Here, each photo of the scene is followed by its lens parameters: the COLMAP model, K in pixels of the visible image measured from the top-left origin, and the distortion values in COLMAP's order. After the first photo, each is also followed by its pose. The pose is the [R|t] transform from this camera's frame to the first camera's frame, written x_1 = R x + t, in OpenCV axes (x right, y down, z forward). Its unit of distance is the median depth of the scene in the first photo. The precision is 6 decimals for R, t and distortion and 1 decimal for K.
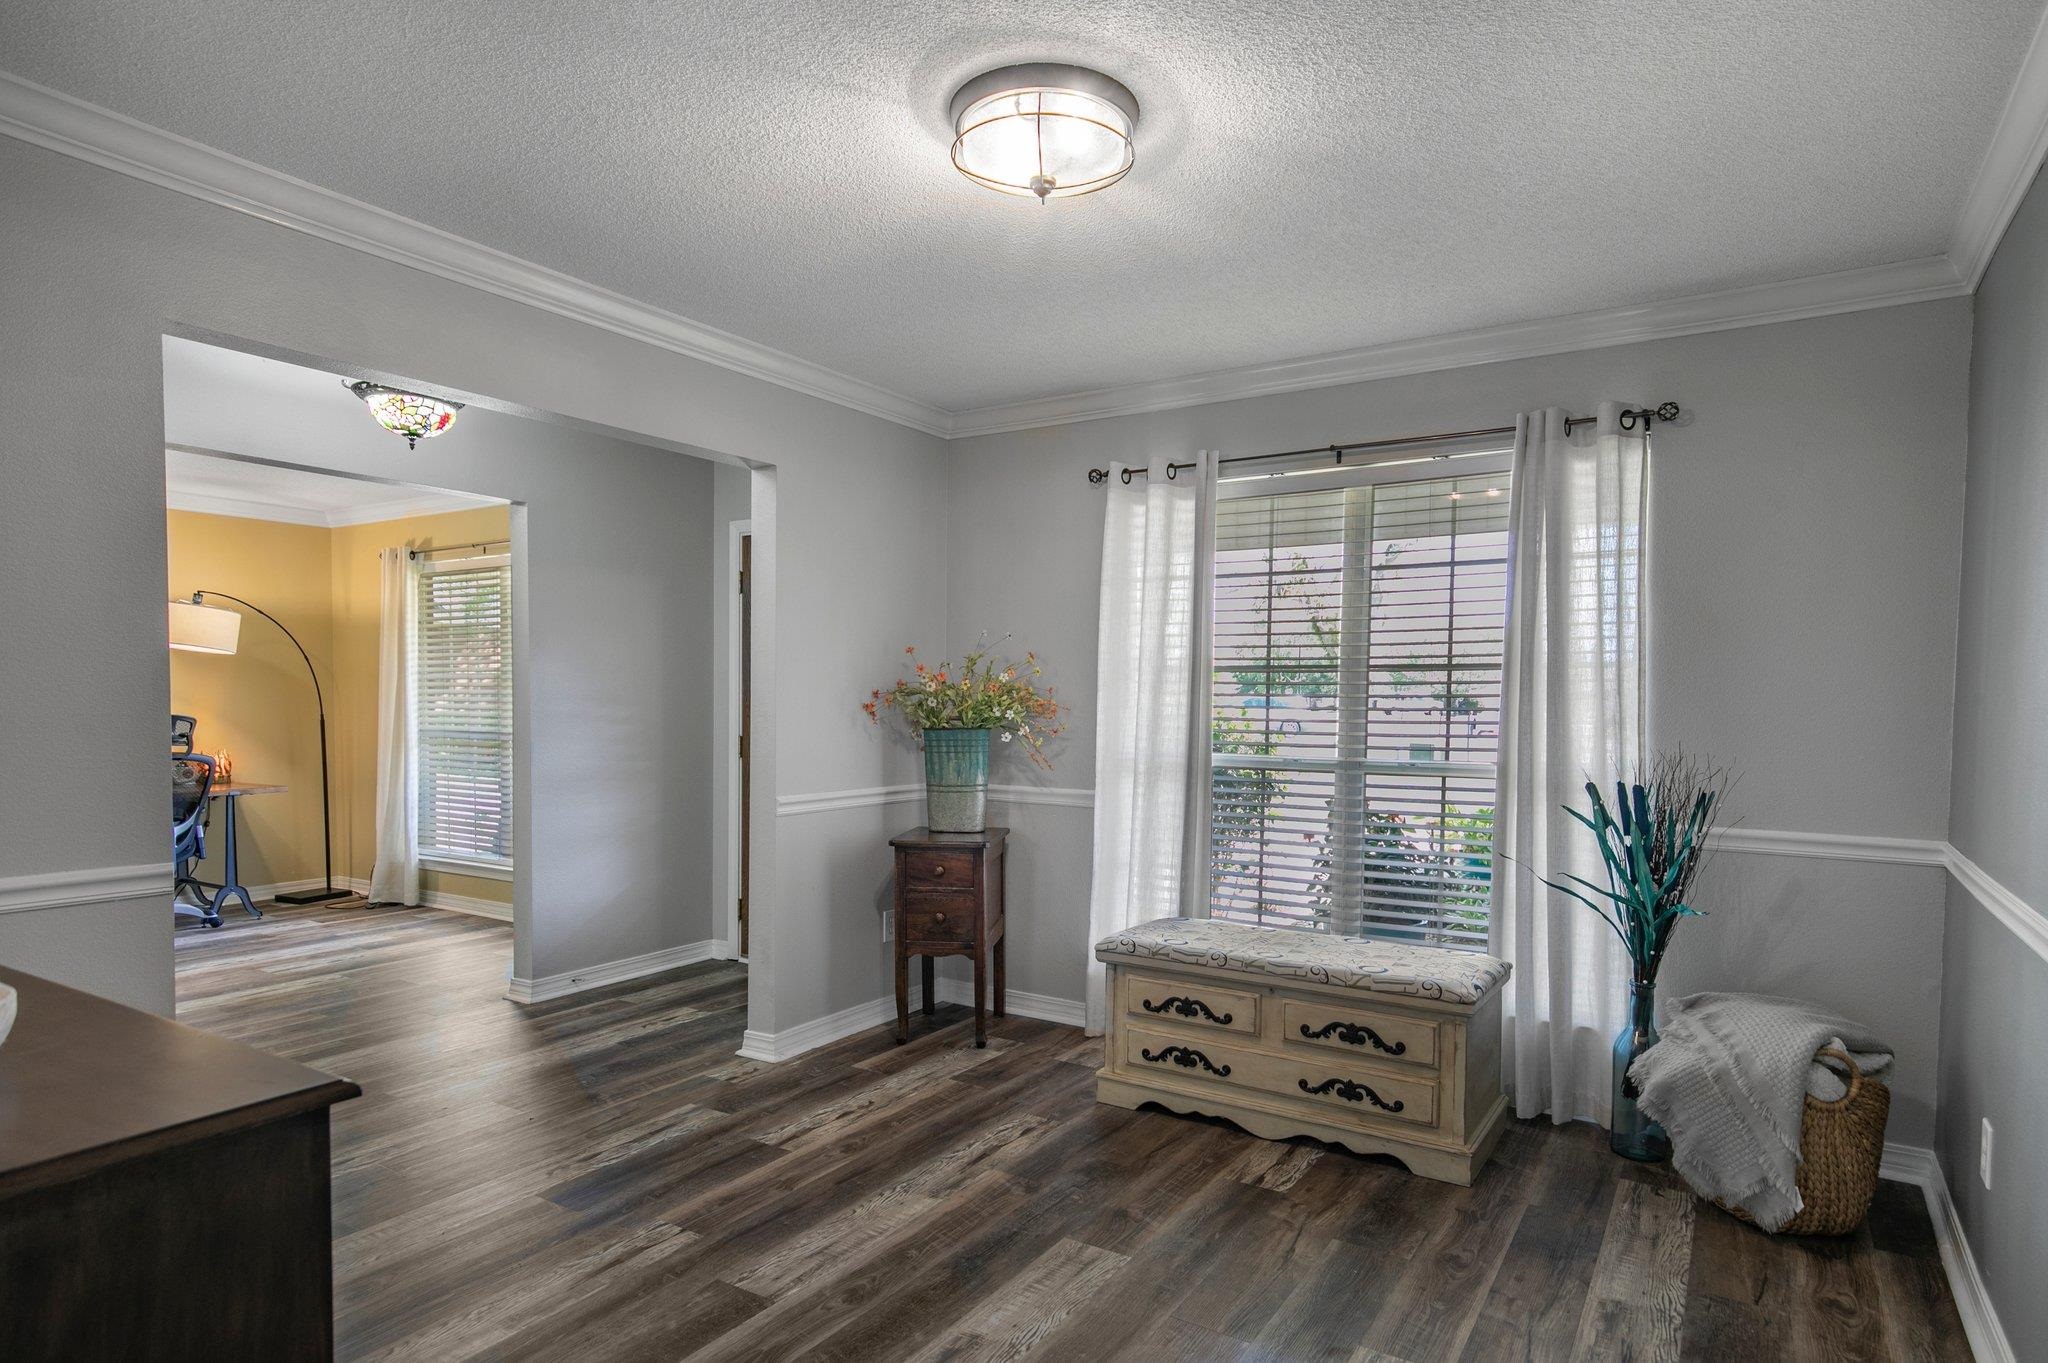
lens RADIAL K [[1150.8, 0, 1026.6], [0, 1150.8, 695.4], [0, 0, 1]] dist [0.003193, 0.000673]
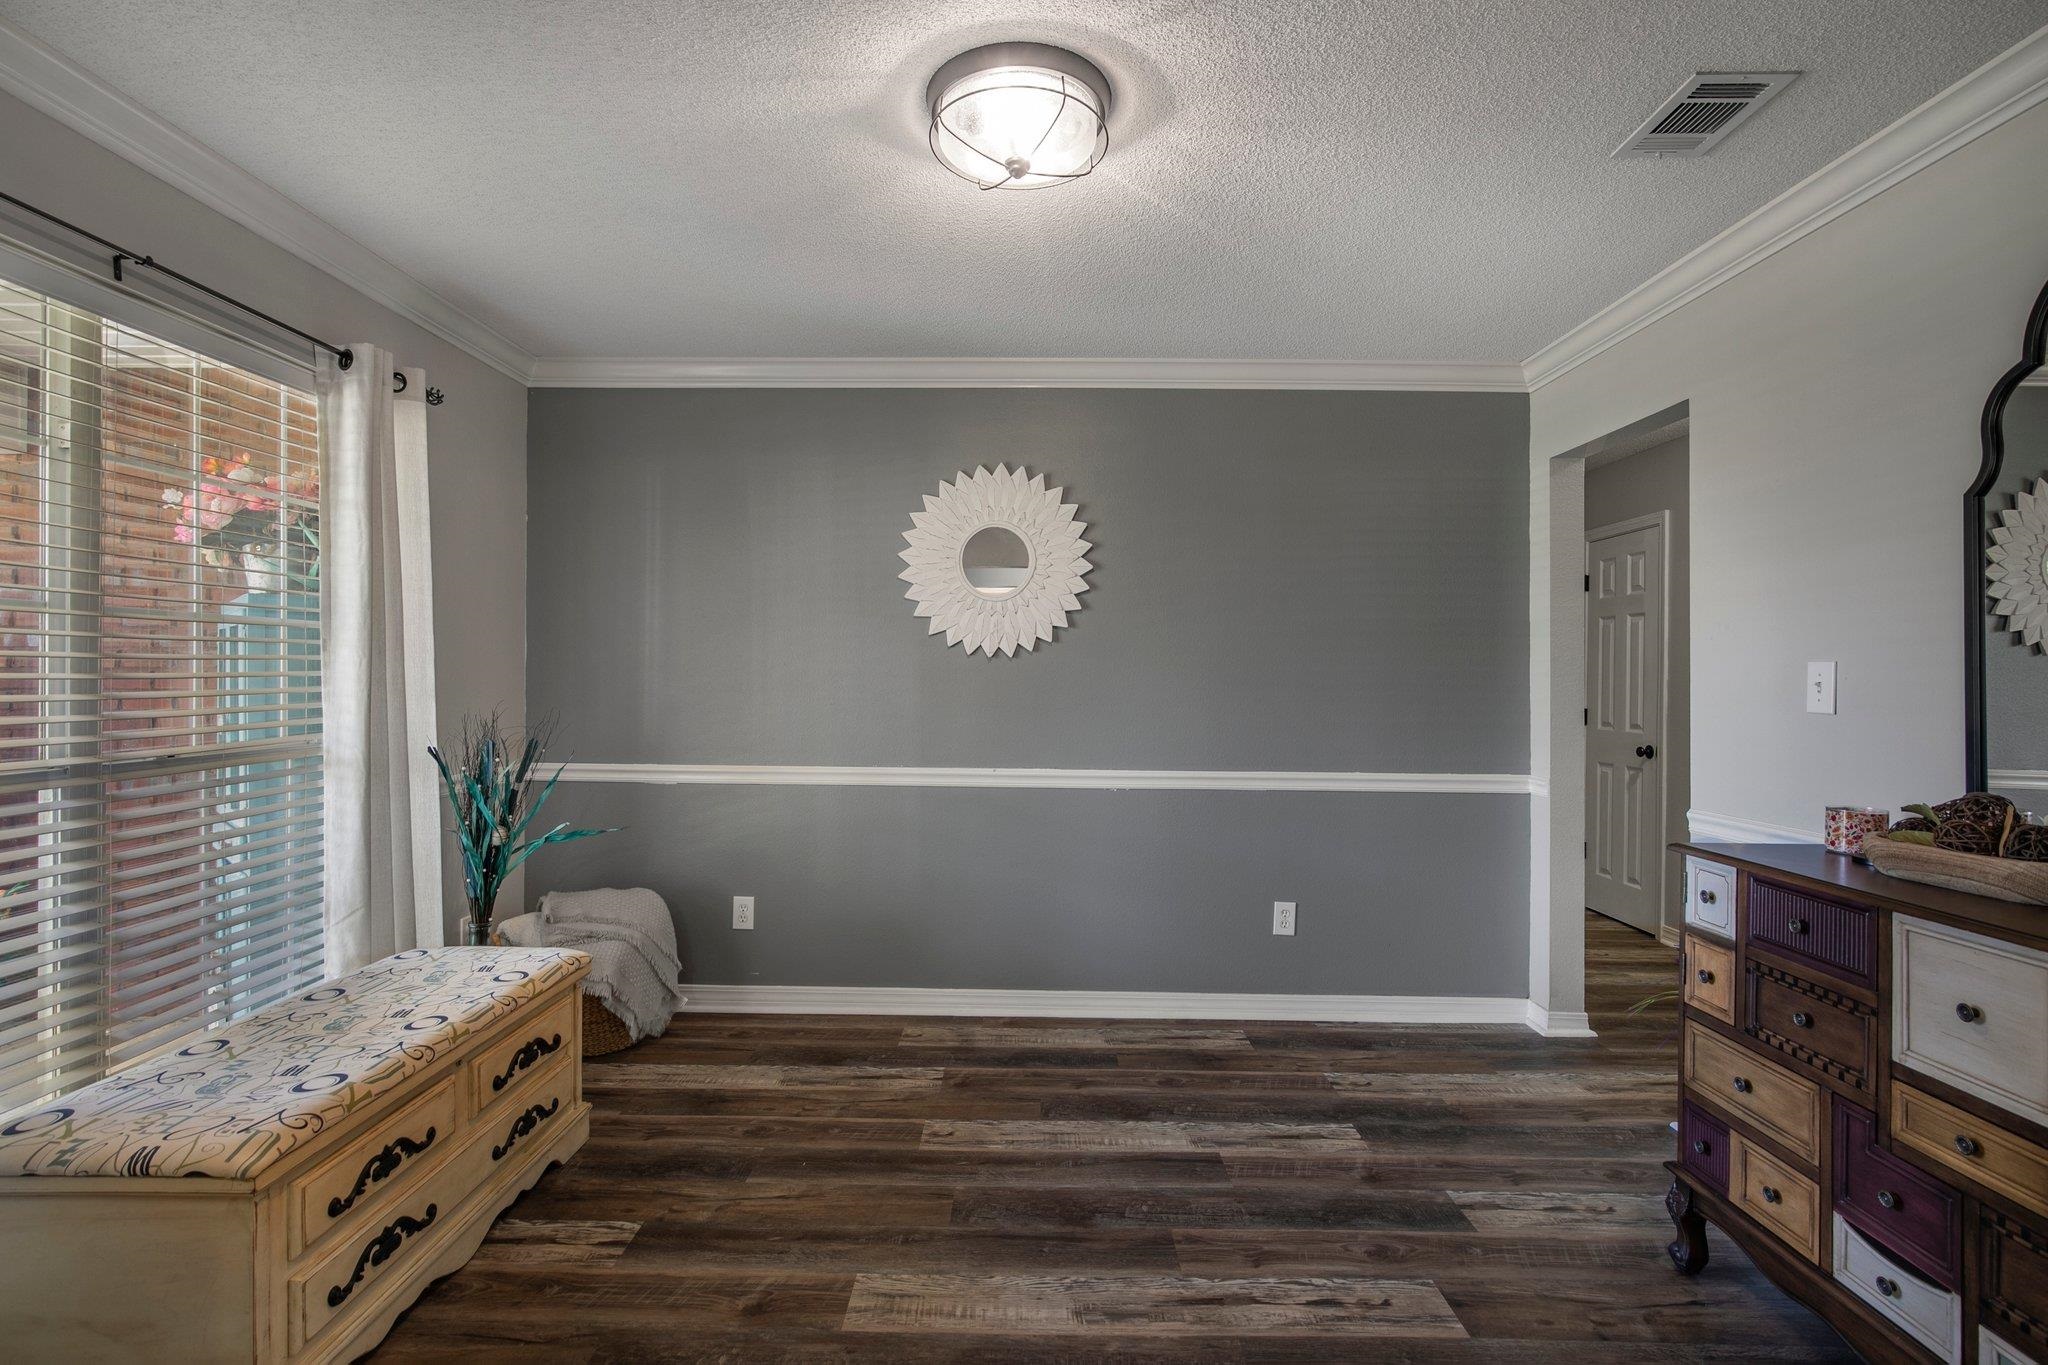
lens RADIAL K [[964.3, 0, 1025.0], [0, 964.3, 677.0], [0, 0, 1]] dist [-0.013464, 0.006525]
pose [[-0.535698, -0.012467, 0.844318, -0.488404], [-0.013102, 0.999893, 0.006451, 0.004764], [-0.844308, -0.007607, -0.535804, 1.023256]]
